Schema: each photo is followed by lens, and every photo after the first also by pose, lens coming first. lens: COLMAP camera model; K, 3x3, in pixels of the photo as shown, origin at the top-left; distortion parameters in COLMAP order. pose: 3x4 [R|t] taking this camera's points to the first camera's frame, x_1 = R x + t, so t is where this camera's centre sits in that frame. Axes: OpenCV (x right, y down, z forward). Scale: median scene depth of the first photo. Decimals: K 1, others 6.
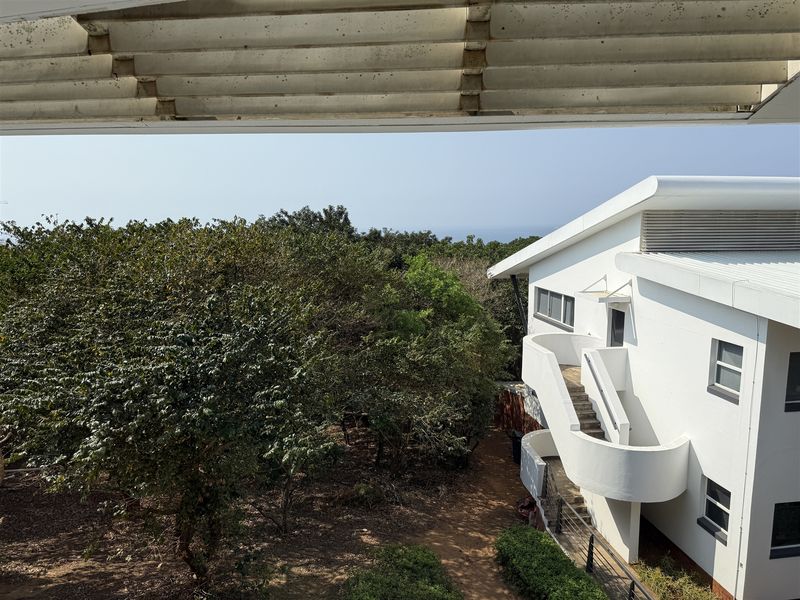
lens RADIAL K [[561.6, 0, 398.0], [0, 561.6, 303.1], [0, 0, 1]] dist [0.090214, -0.103366]
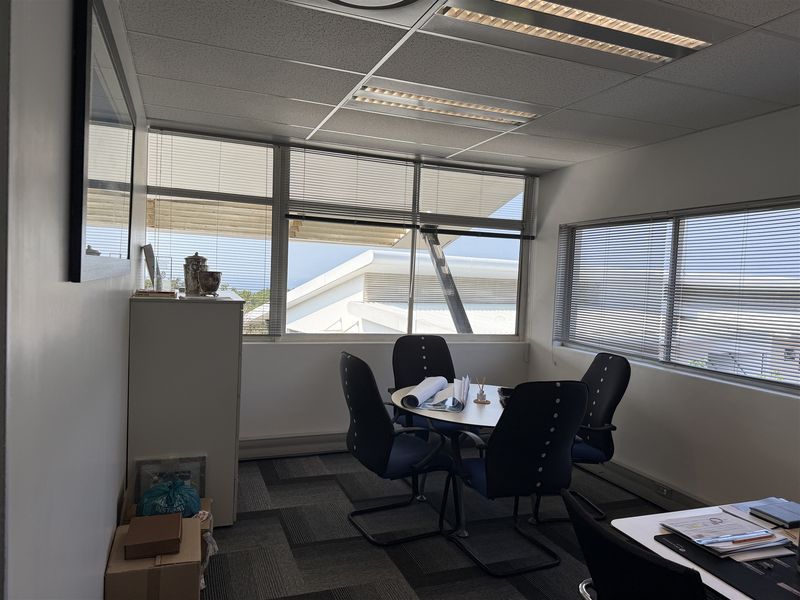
lens RADIAL K [[561.6, 0, 398.0], [0, 561.6, 303.1], [0, 0, 1]] dist [0.090214, -0.103366]
pose [[0.898580, 0.016173, 0.438511, -0.117384], [0.023734, 0.996066, -0.085373, 0.037556], [-0.438167, 0.087122, 0.894662, -0.306583]]
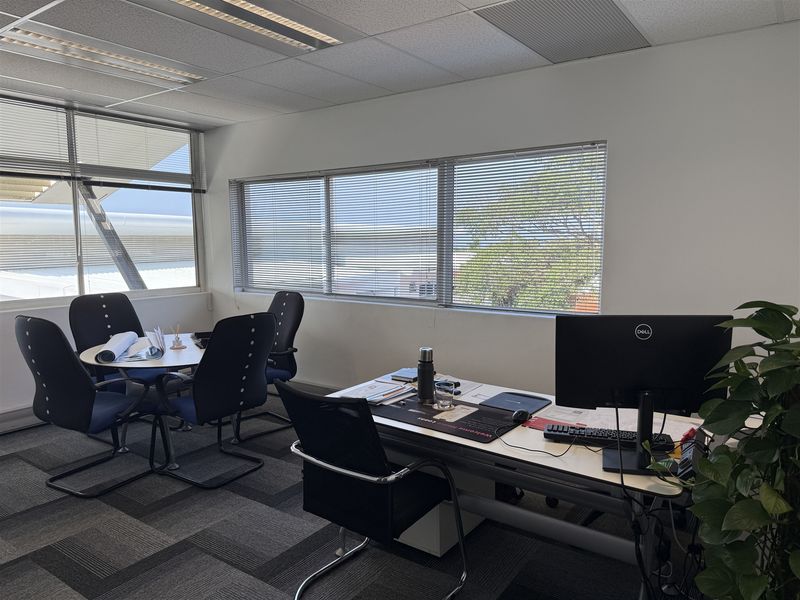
lens RADIAL K [[561.6, 0, 398.0], [0, 561.6, 303.1], [0, 0, 1]] dist [0.090214, -0.103366]
pose [[0.511764, -0.103432, 0.852877, -0.148597], [0.133147, 0.990281, 0.040201, 0.043037], [-0.848746, 0.092985, 0.520561, -0.326142]]
